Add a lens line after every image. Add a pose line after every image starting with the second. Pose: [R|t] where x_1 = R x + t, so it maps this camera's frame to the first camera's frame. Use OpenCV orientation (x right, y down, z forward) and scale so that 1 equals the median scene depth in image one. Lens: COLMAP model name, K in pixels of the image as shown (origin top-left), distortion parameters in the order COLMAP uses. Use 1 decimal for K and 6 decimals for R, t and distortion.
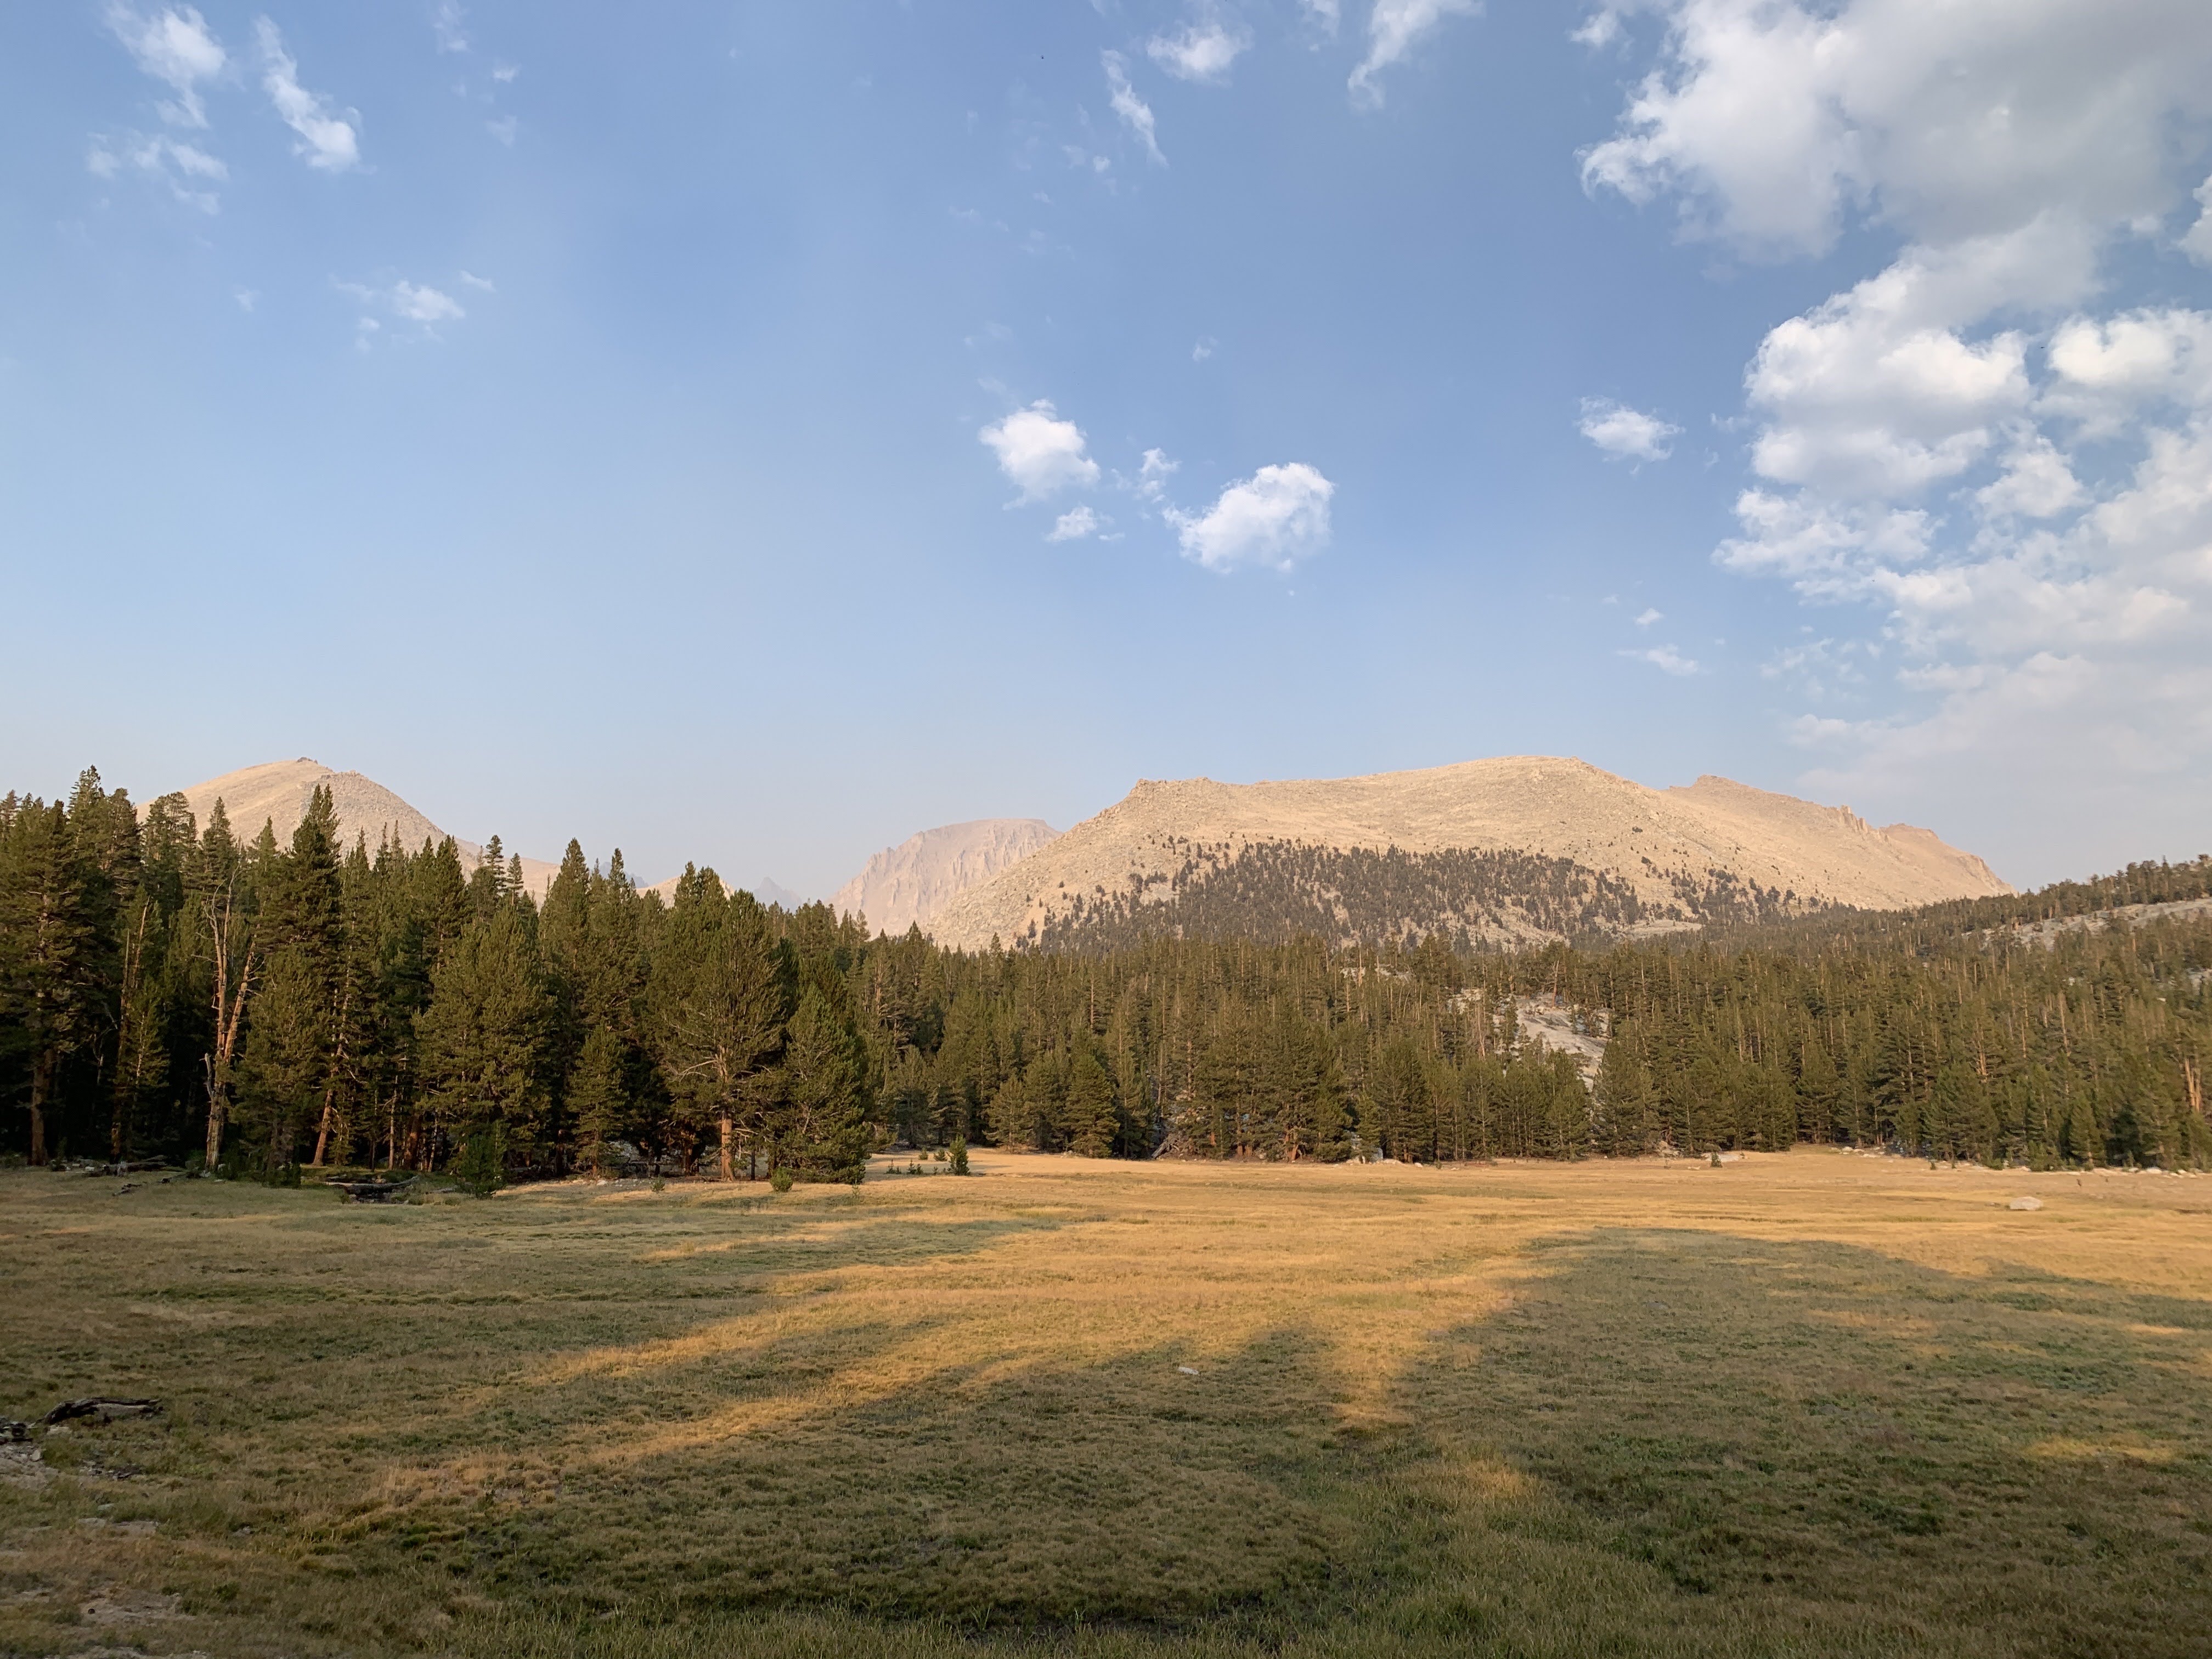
lens RADIAL K [[1649.4, 0, 1105.0], [0, 1649.4, 787.4], [0, 0, 1]] dist [0.086636, -0.000685]
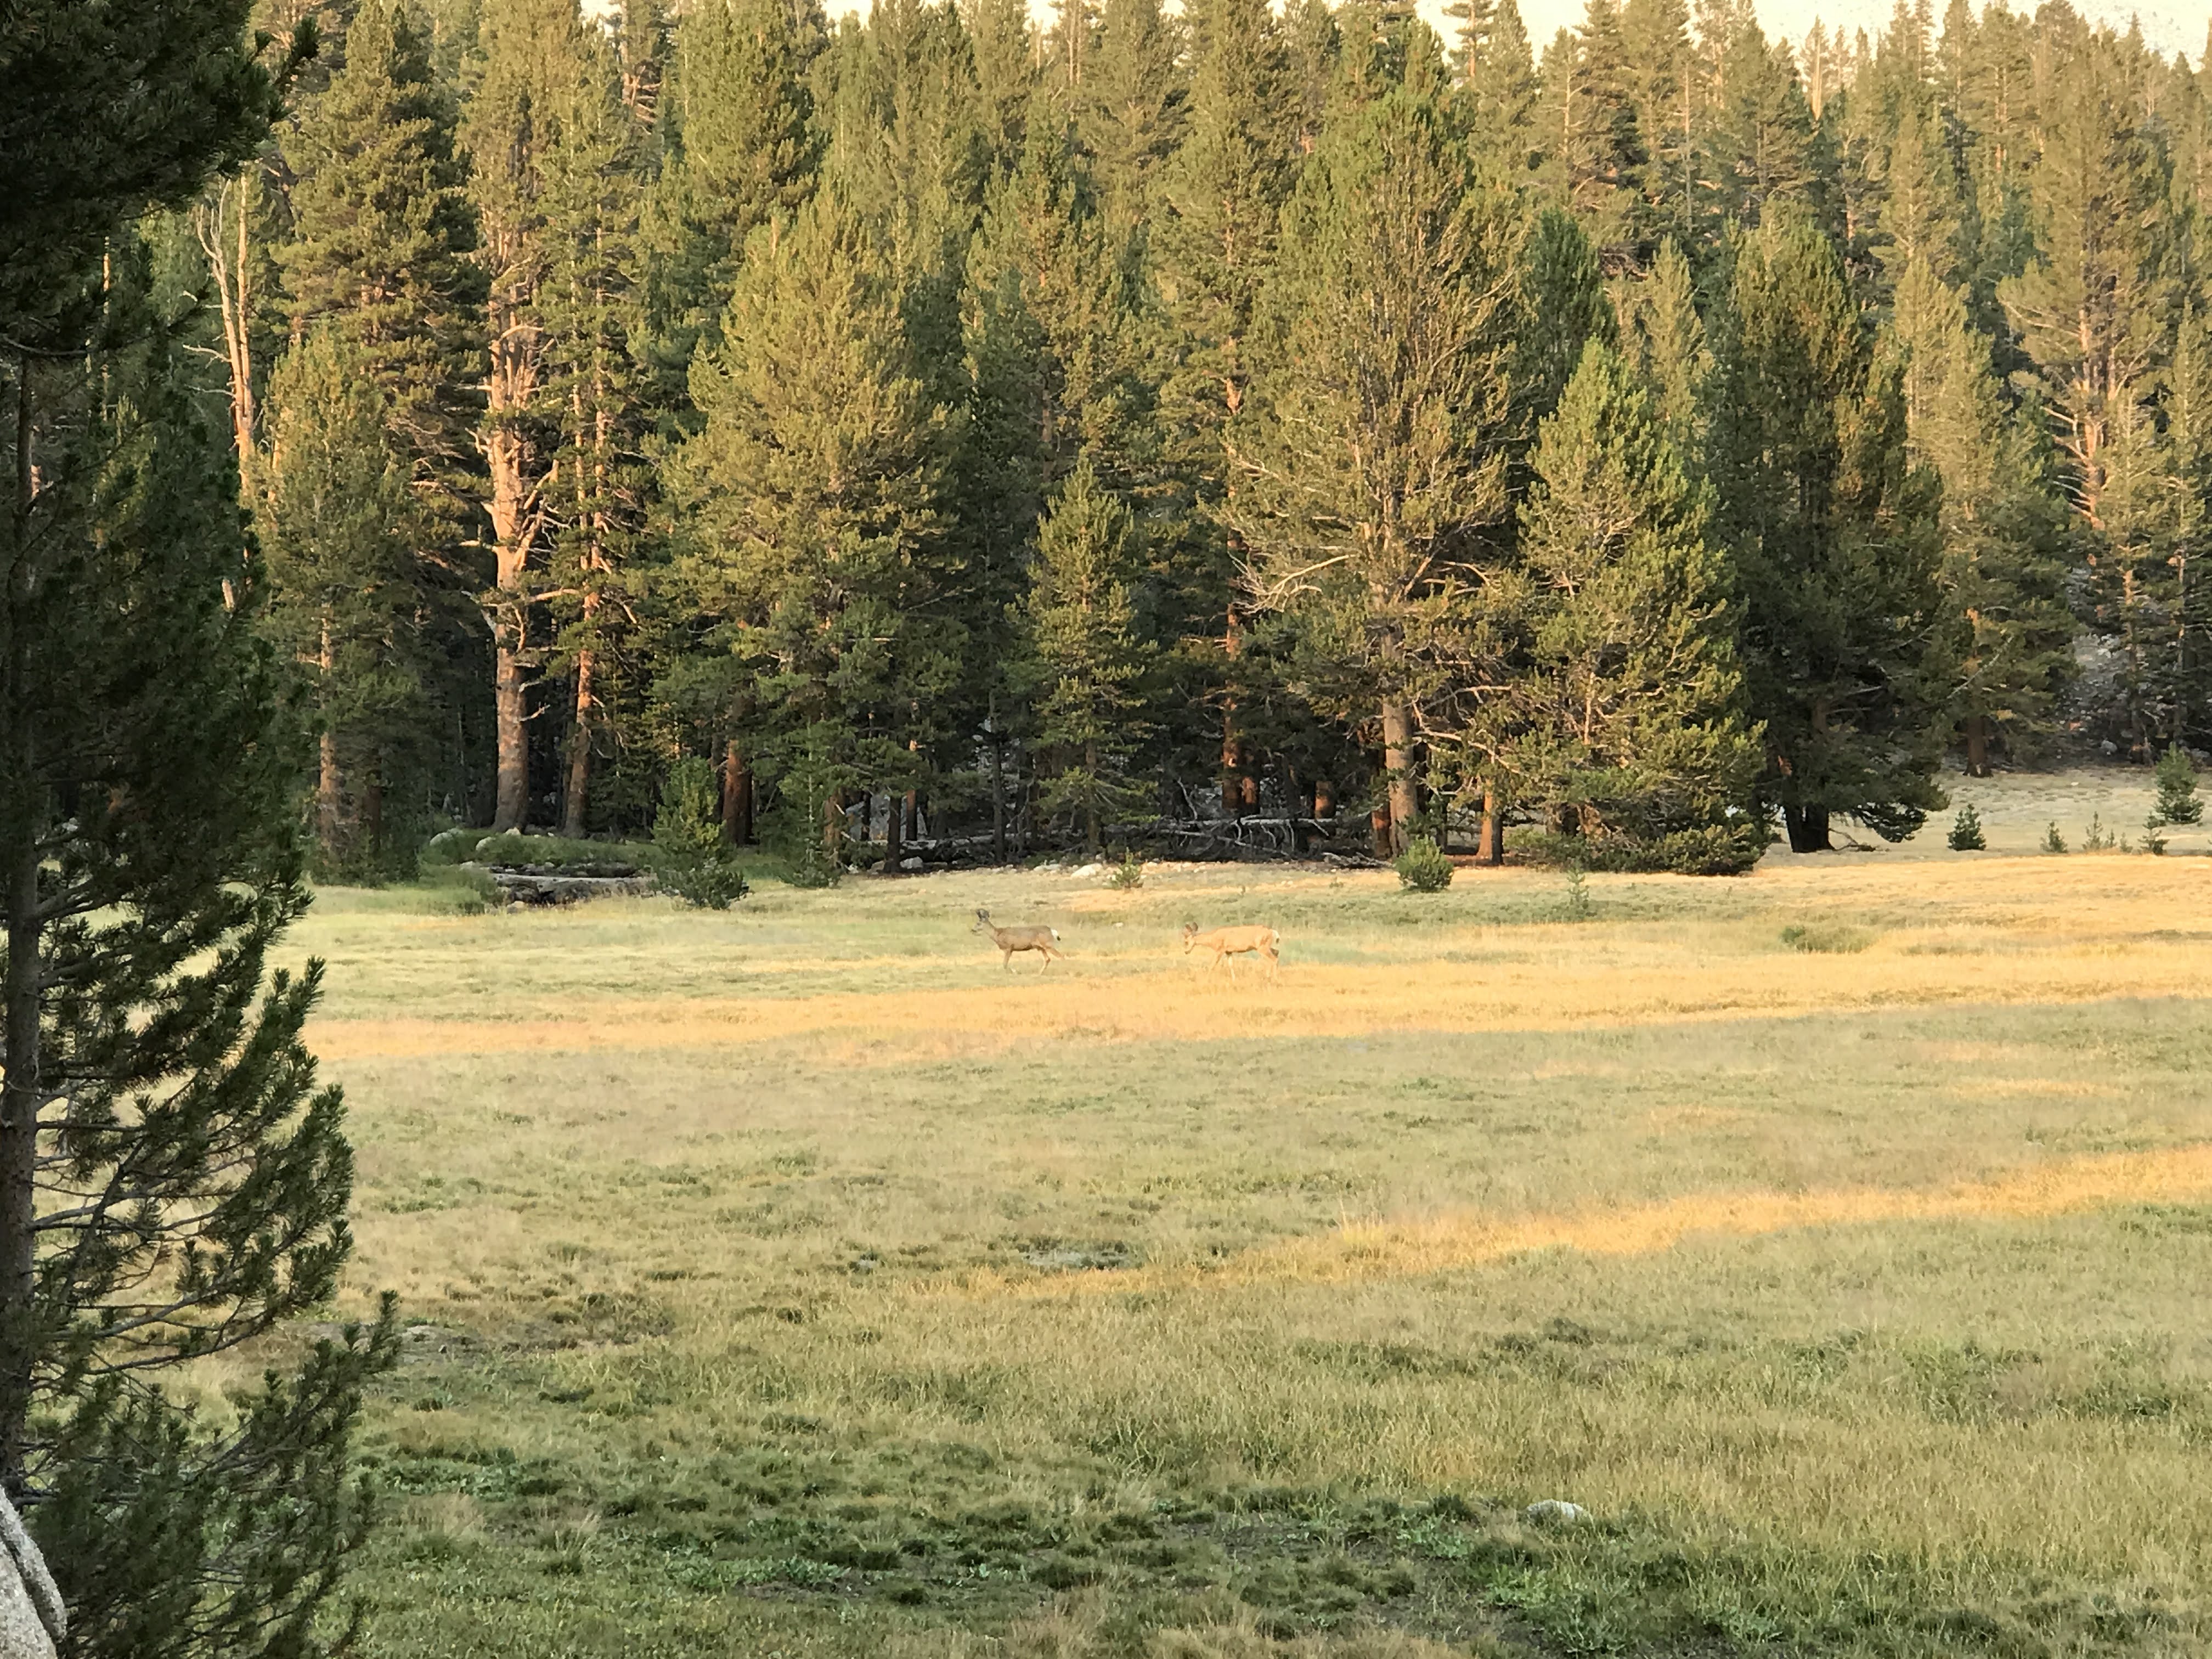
lens RADIAL K [[5964.6, 0, 1102.5], [0, 5964.6, 859.7], [0, 0, 1]] dist [-0.126185, 2.189042]
pose [[0.871439, -0.012947, -0.490333, 0.375040], [0.122420, 0.973757, 0.191859, -0.032501], [0.474981, -0.227220, 0.850155, -0.179901]]
